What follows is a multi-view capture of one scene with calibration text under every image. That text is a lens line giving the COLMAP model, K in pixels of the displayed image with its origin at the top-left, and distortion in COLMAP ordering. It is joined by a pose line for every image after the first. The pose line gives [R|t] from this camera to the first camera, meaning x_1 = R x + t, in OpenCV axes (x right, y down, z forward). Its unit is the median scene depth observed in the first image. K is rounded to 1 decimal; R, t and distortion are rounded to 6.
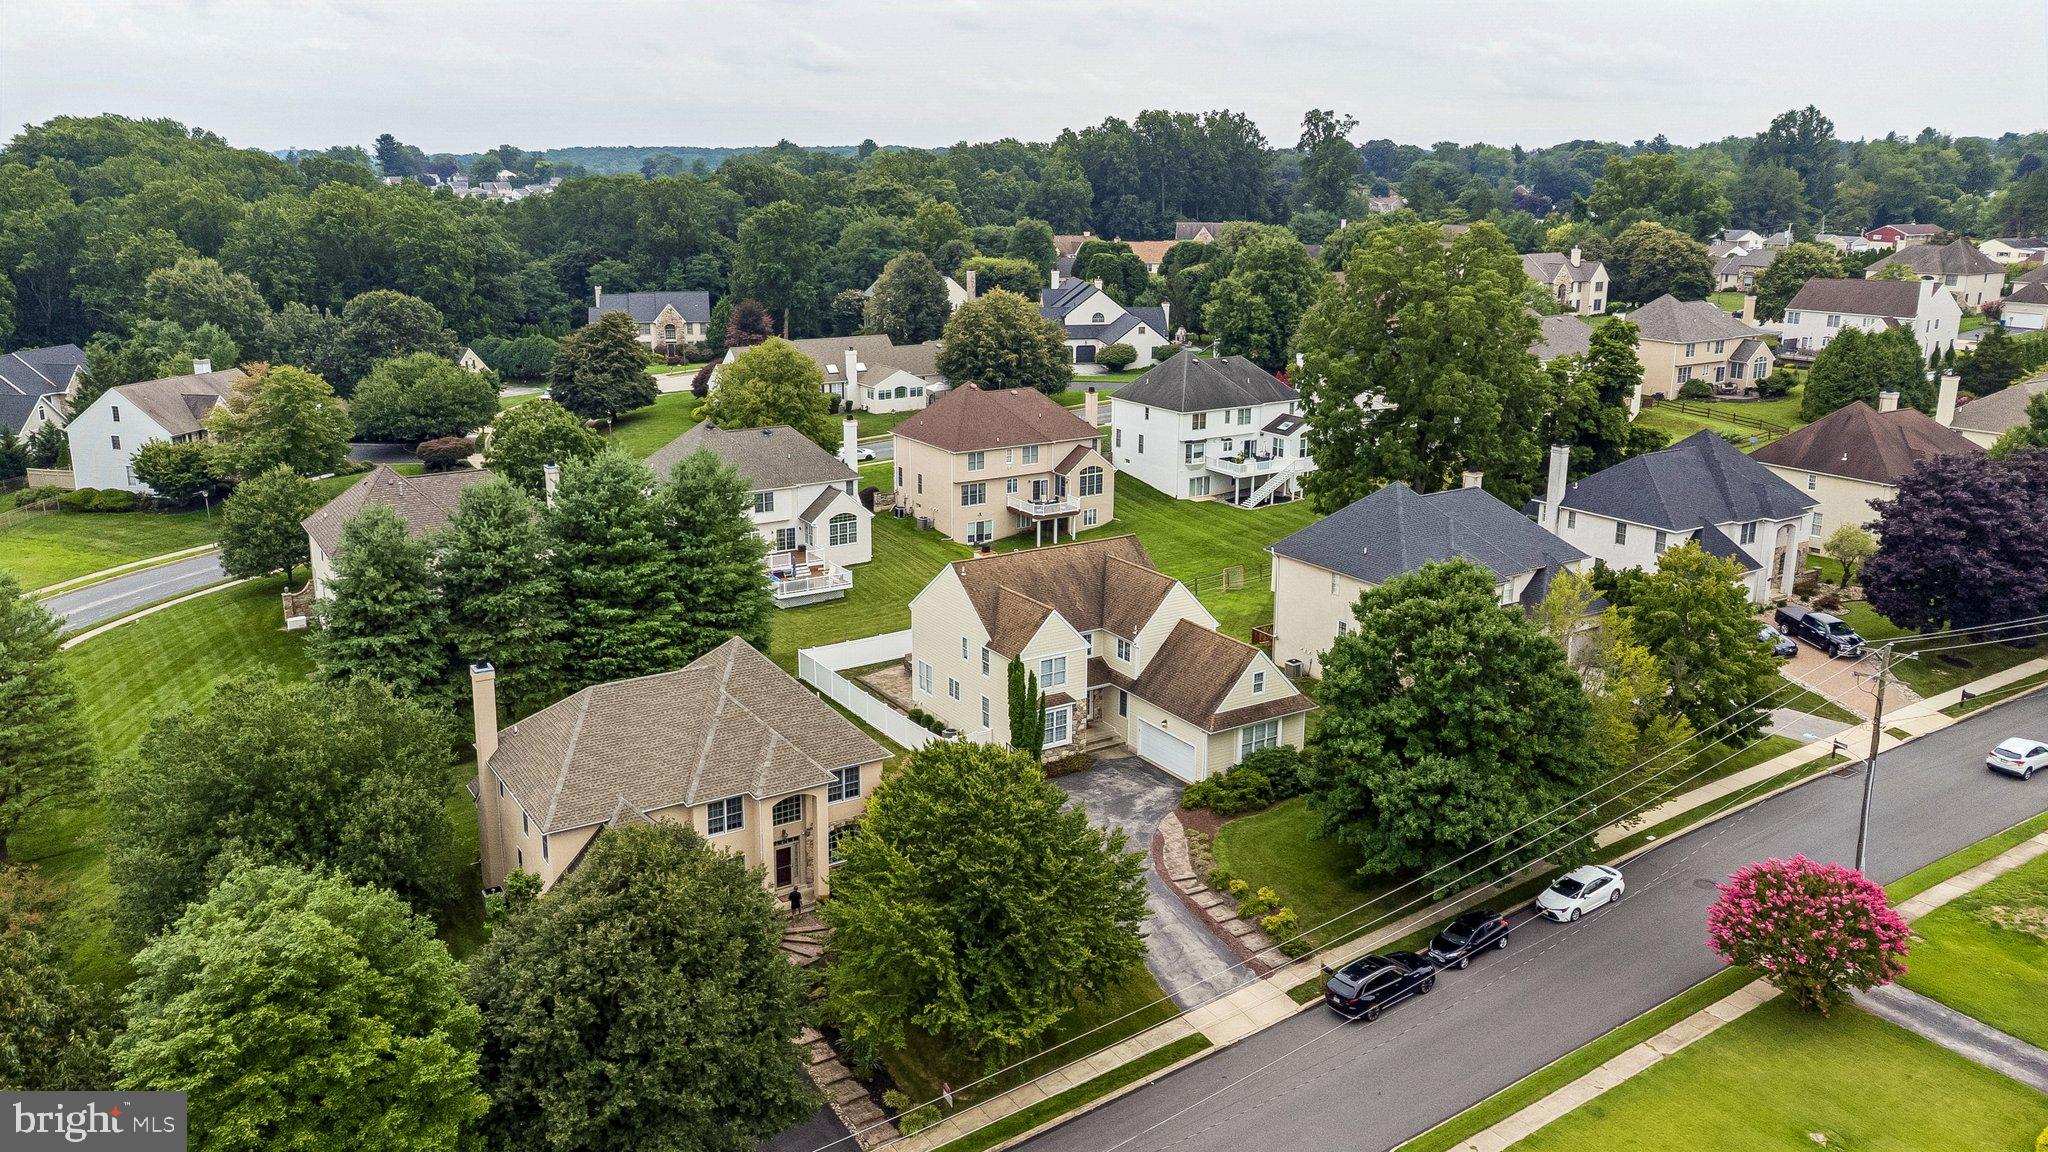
lens RADIAL K [[1540.1, 0, 1037.5], [0, 1540.1, 486.4], [0, 0, 1]] dist [0.018712, 0.001829]
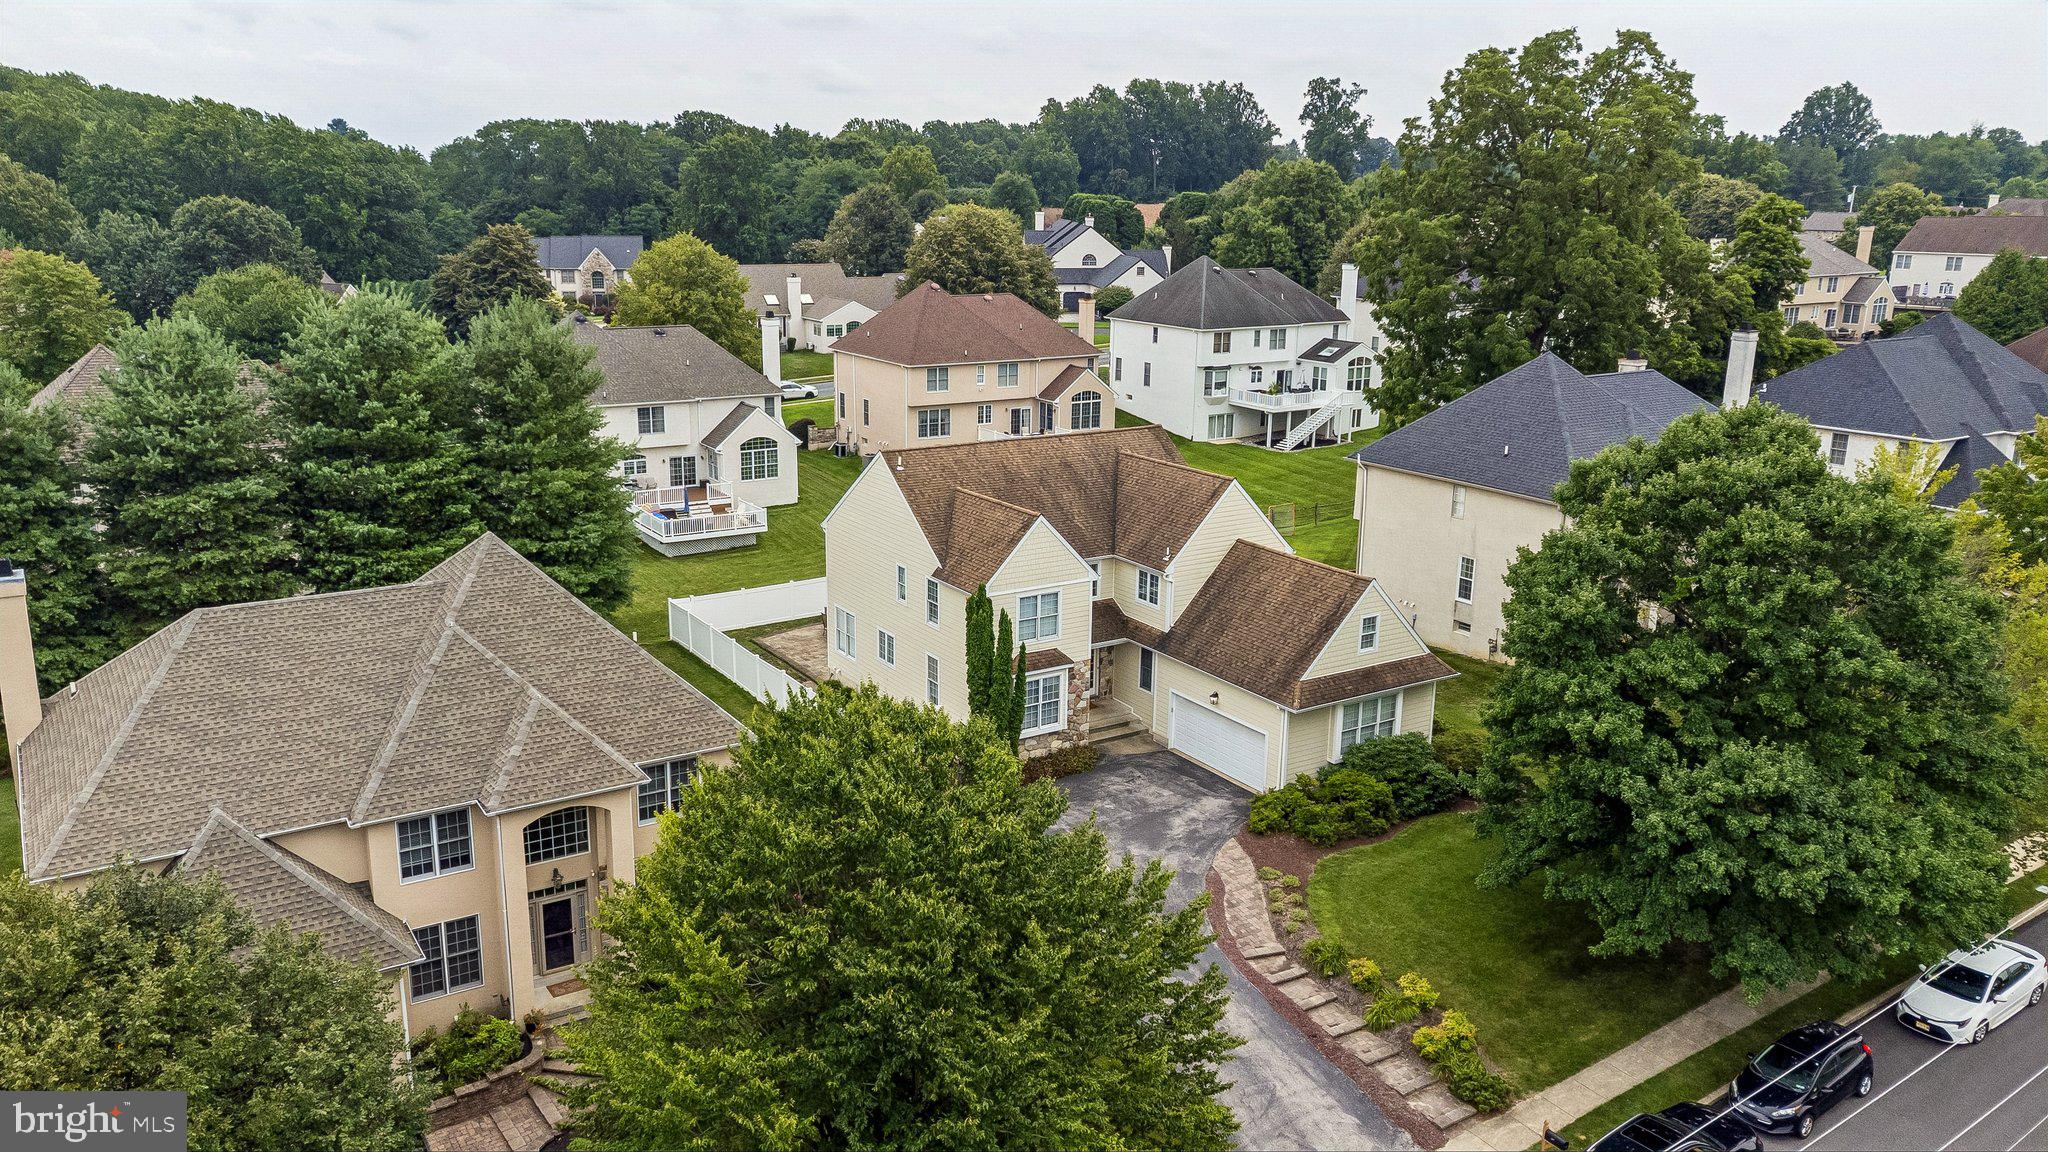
lens RADIAL K [[1517.4, 0, 1024.0], [0, 1517.4, 576.0], [0, 0, 1]] dist [0.006966, 0.052628]
pose [[0.999971, 0.006455, 0.004116, 0.001372], [-0.006633, 0.998971, 0.044876, 0.070623], [-0.003822, -0.044902, 0.998984, 0.352707]]
